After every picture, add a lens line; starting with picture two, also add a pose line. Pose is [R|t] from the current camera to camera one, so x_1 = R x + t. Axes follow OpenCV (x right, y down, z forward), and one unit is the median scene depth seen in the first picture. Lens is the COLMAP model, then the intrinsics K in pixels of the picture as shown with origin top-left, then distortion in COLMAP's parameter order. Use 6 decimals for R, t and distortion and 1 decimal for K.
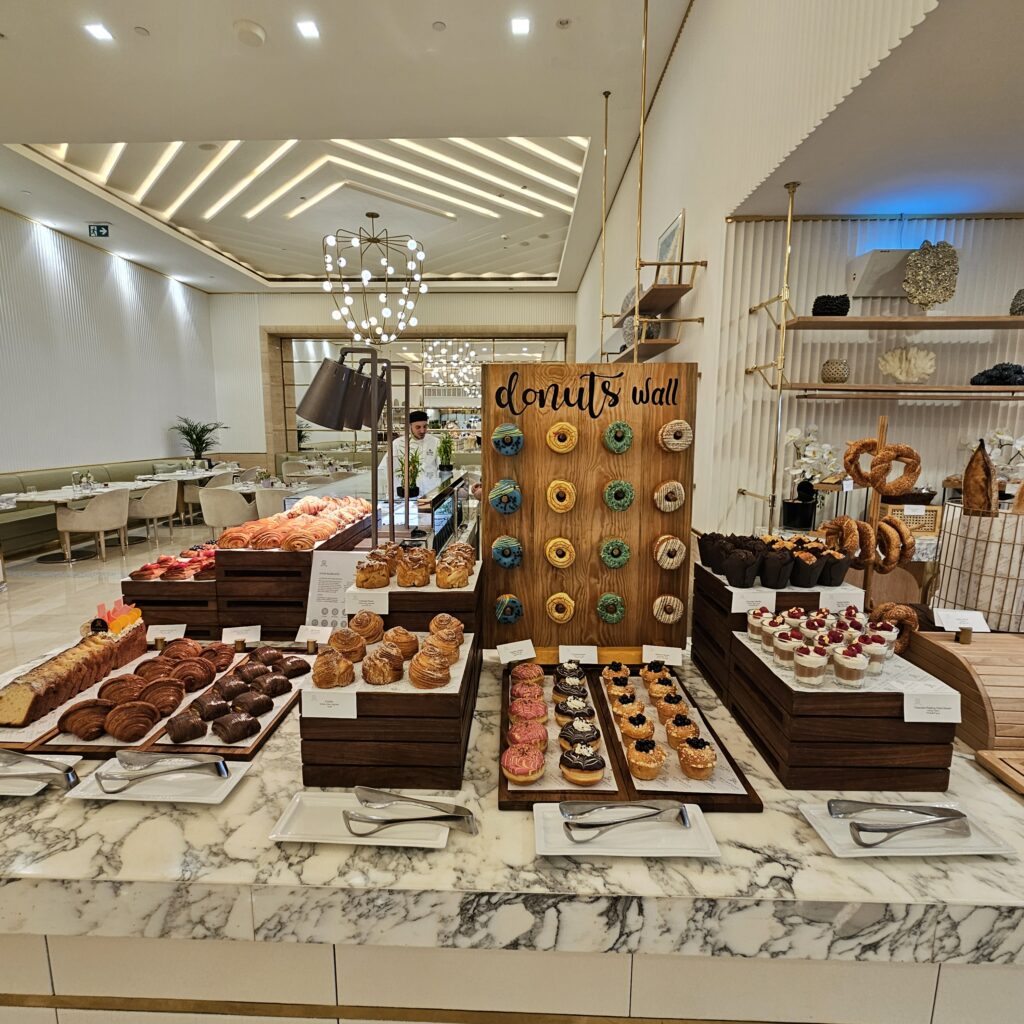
lens RADIAL K [[560.1, 0, 509.0], [0, 560.1, 509.3], [0, 0, 1]] dist [-0.007155, 0.002947]
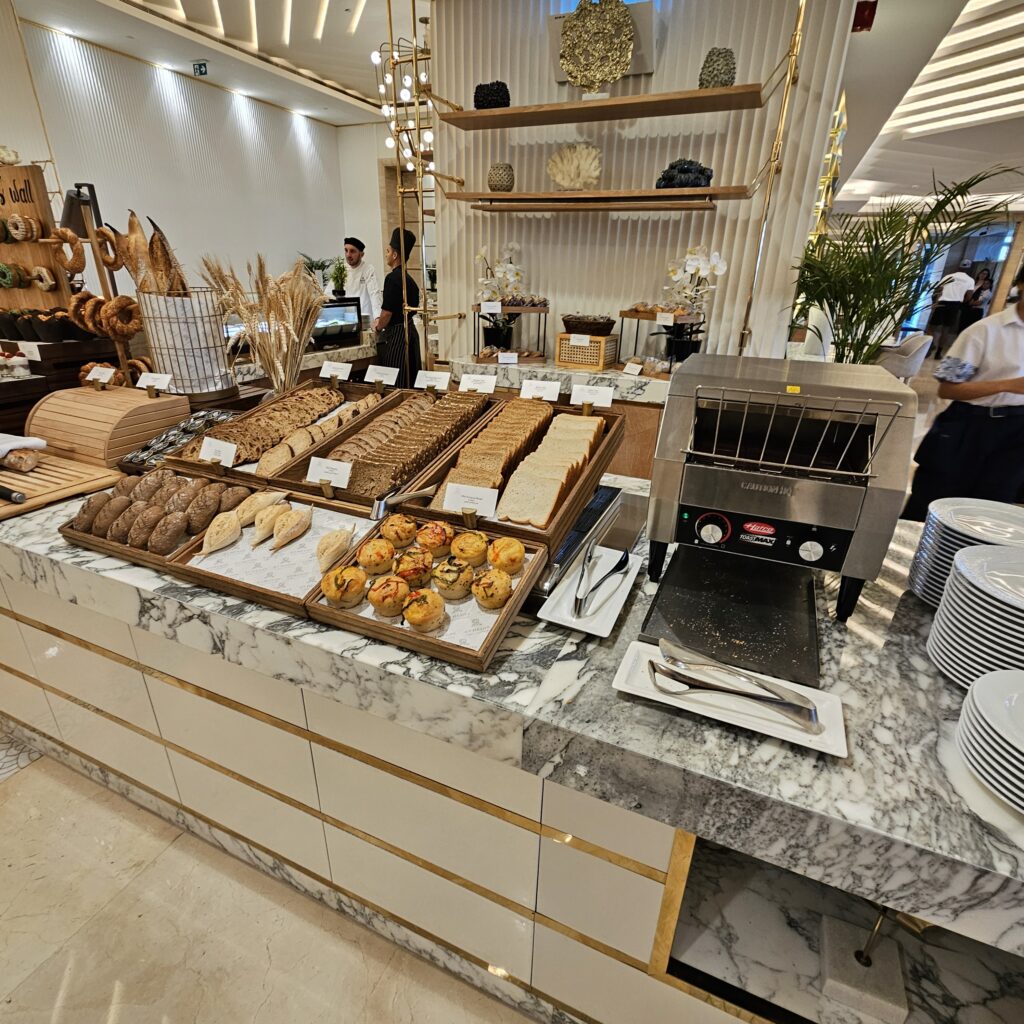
lens RADIAL K [[560.1, 0, 514.5], [0, 560.1, 514.9], [0, 0, 1]] dist [-0.007155, 0.002947]
pose [[0.926315, 0.167948, -0.337245, 0.321423], [-0.077175, 0.960747, 0.266474, 0.013201], [0.368761, -0.220812, 0.902916, 0.016175]]
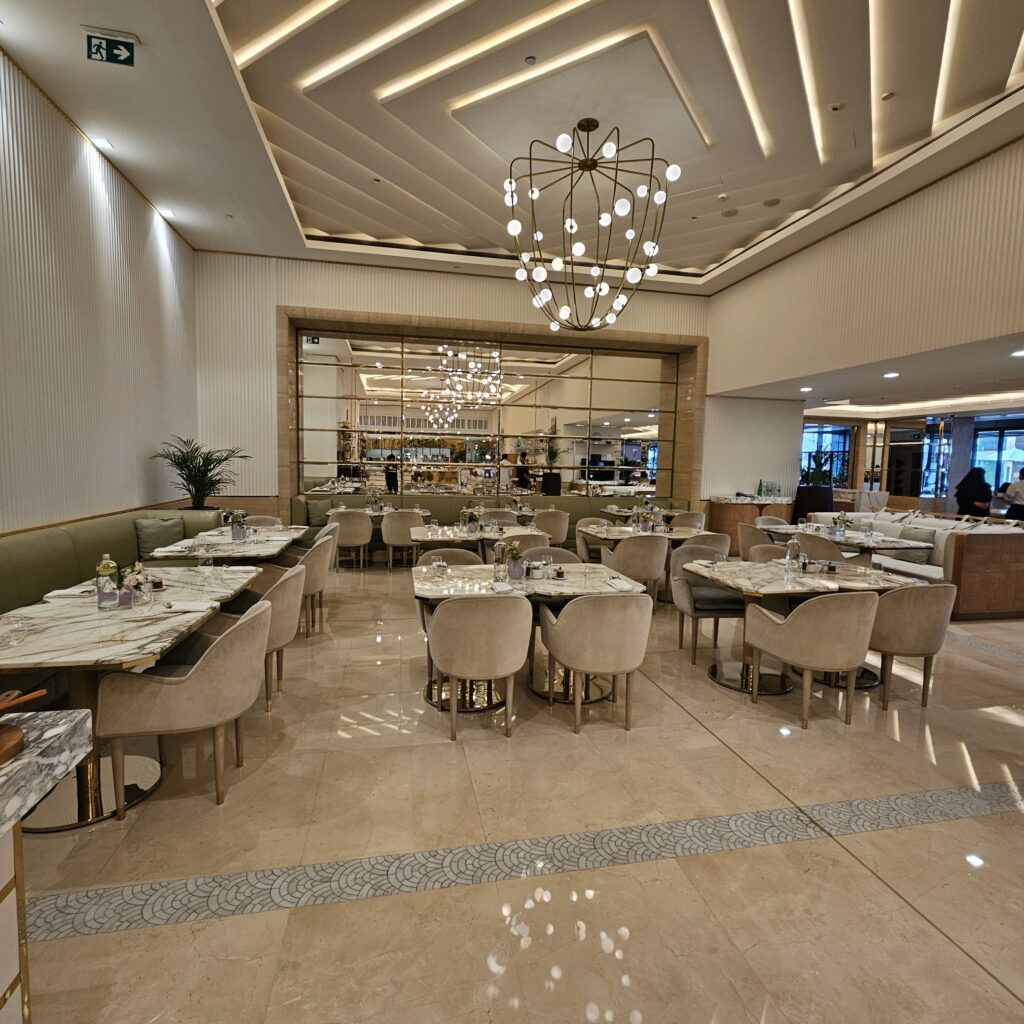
lens RADIAL K [[560.1, 0, 509.7], [0, 560.1, 507.6], [0, 0, 1]] dist [-0.007155, 0.002947]
pose [[0.972338, -0.002665, 0.233562, -0.429476], [0.018086, 0.997792, -0.063906, -0.053256], [-0.232876, 0.066363, 0.970240, 0.397109]]
